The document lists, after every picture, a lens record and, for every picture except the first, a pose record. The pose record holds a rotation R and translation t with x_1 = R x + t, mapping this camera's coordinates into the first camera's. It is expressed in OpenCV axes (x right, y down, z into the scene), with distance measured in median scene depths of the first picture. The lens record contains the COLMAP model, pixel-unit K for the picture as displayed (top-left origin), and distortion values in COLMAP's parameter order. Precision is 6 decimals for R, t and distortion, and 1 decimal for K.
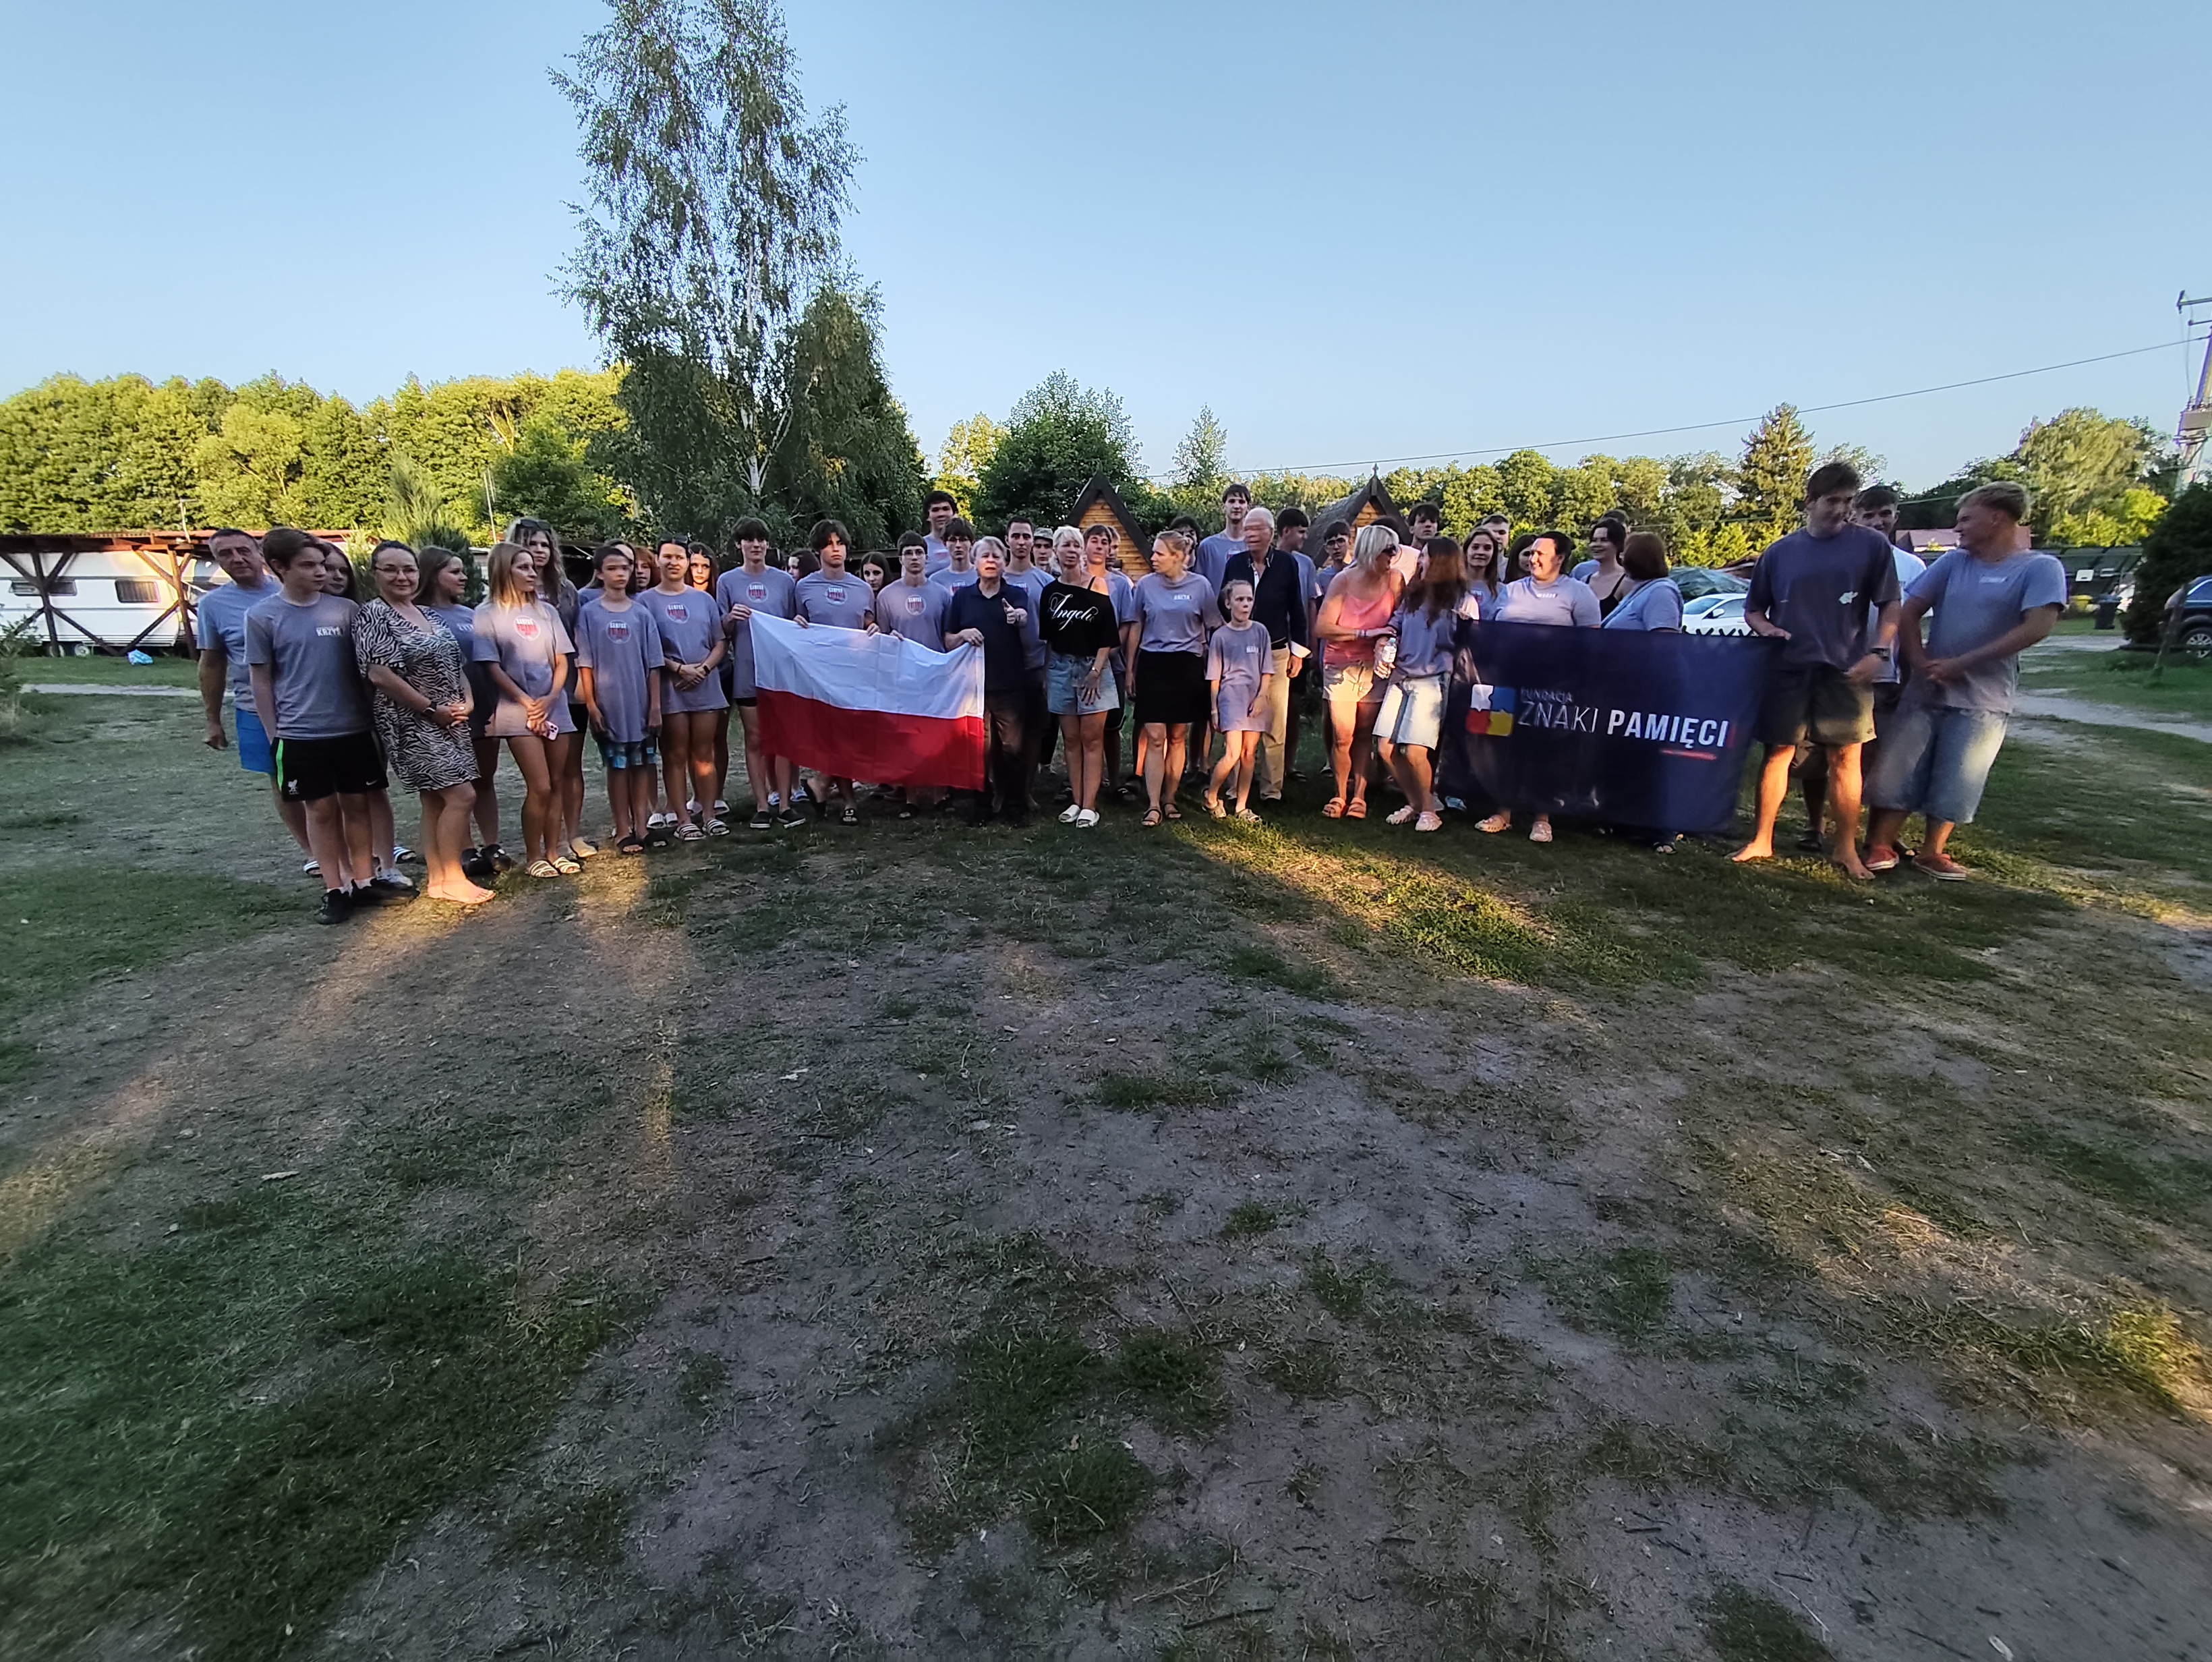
lens RADIAL K [[1006.4, 0, 1128.8], [0, 1006.4, 833.5], [0, 0, 1]] dist [-0.002060, 0.002968]
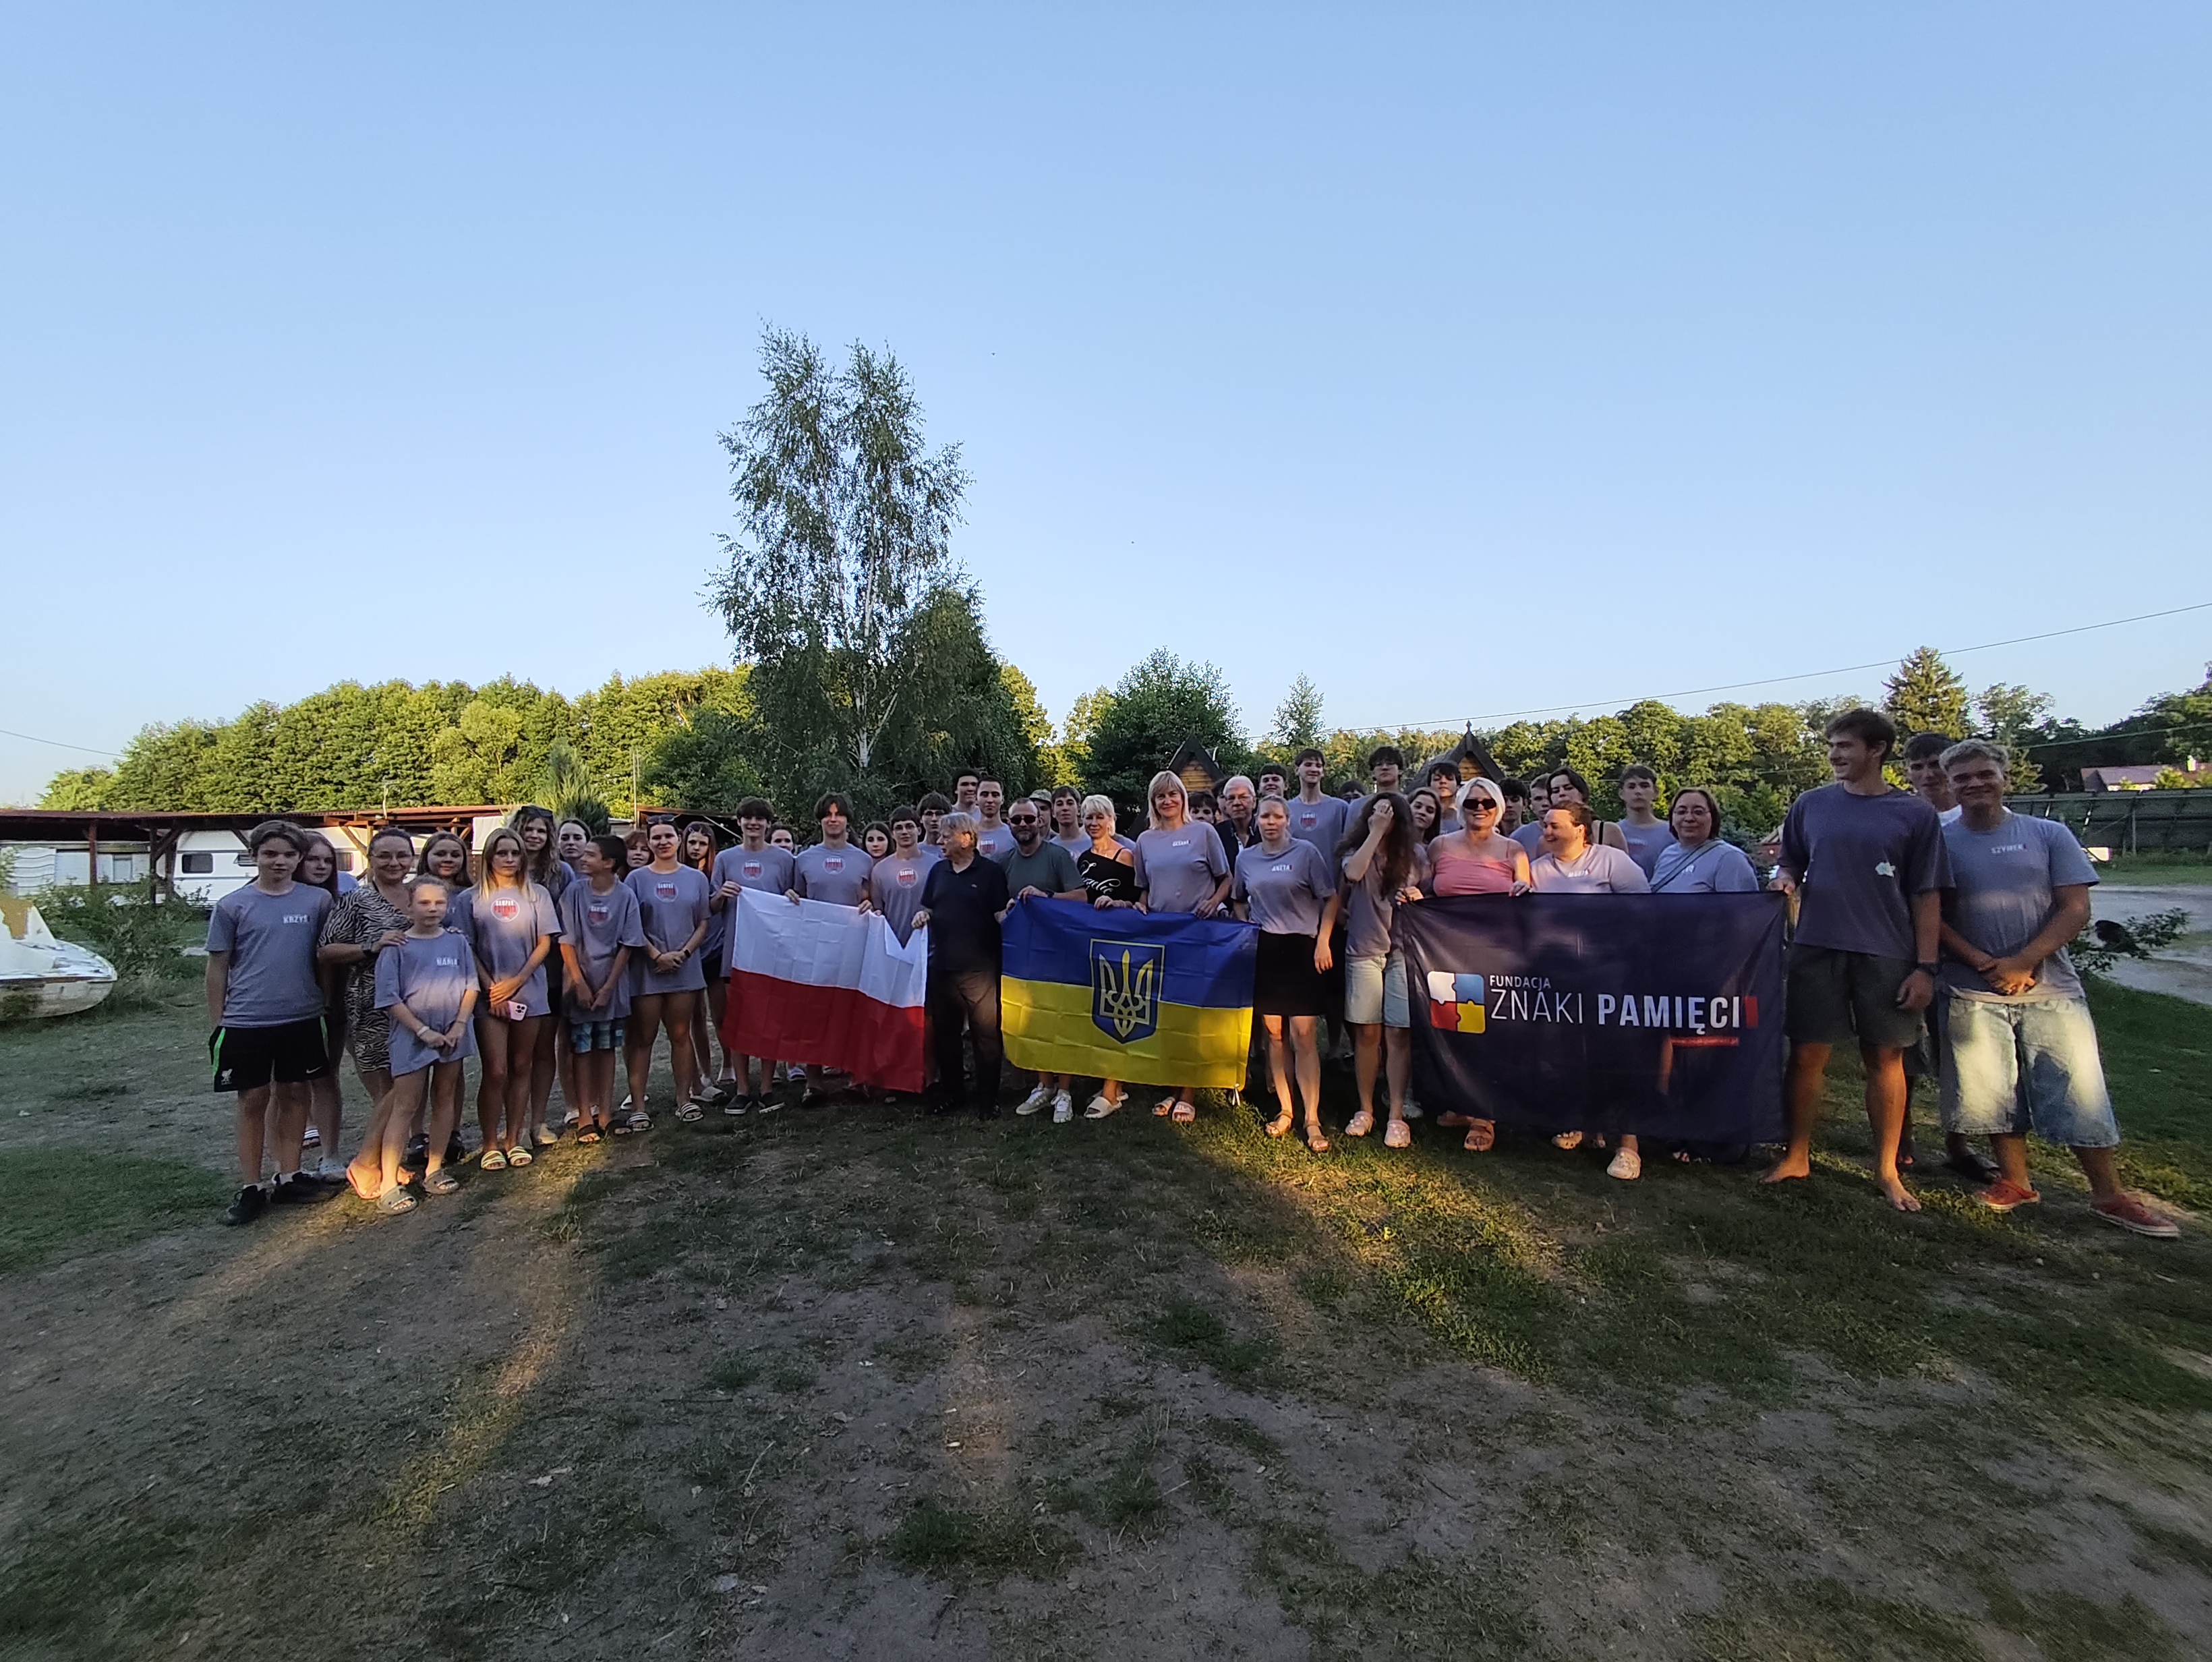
lens RADIAL K [[1006.4, 0, 1123.2], [0, 1006.4, 834.9], [0, 0, 1]] dist [-0.002060, 0.002968]
pose [[0.991226, -0.015577, -0.131259, 0.121516], [-0.016739, 0.970245, -0.241548, -0.037219], [0.131116, 0.241626, 0.961471, 0.079754]]
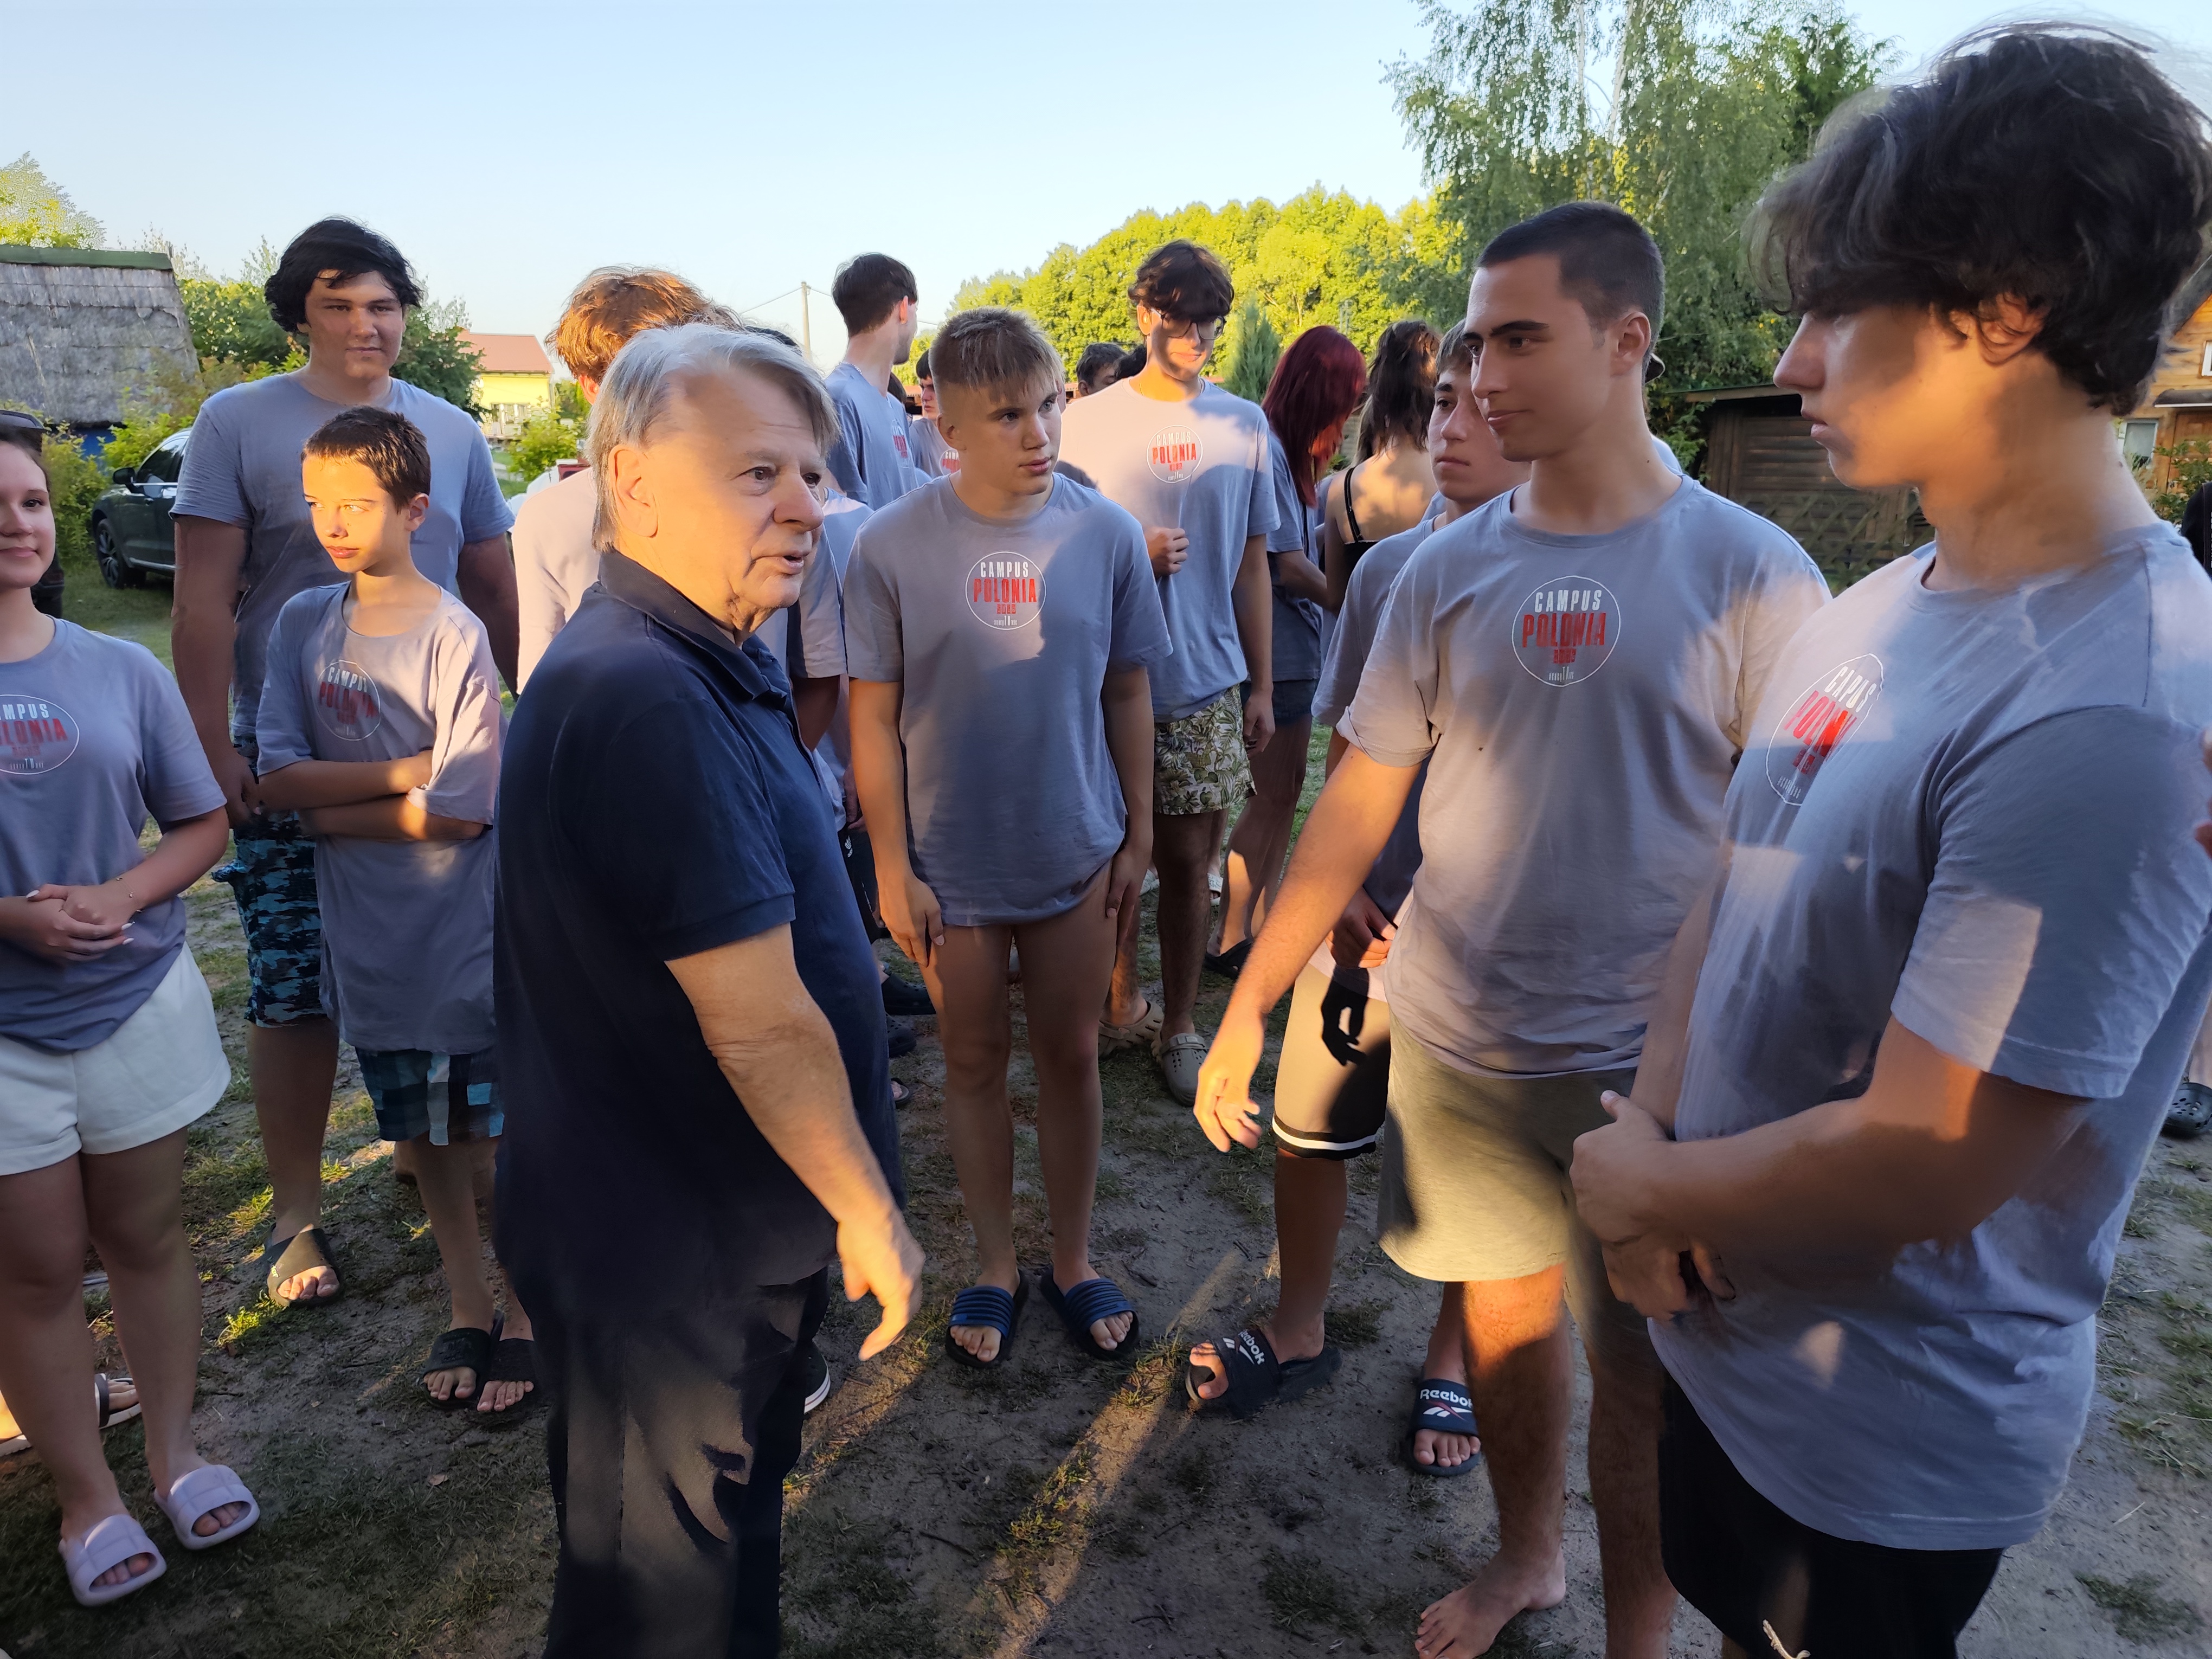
lens RADIAL K [[1583.9, 0, 1102.6], [0, 1583.9, 832.8], [0, 0, 1]] dist [0.005326, 0.000907]
pose [[0.667935, 0.180221, -0.722069, 0.903251], [-0.173310, 0.981228, 0.084588, 0.023939], [0.723759, 0.068642, 0.686631, -0.191339]]
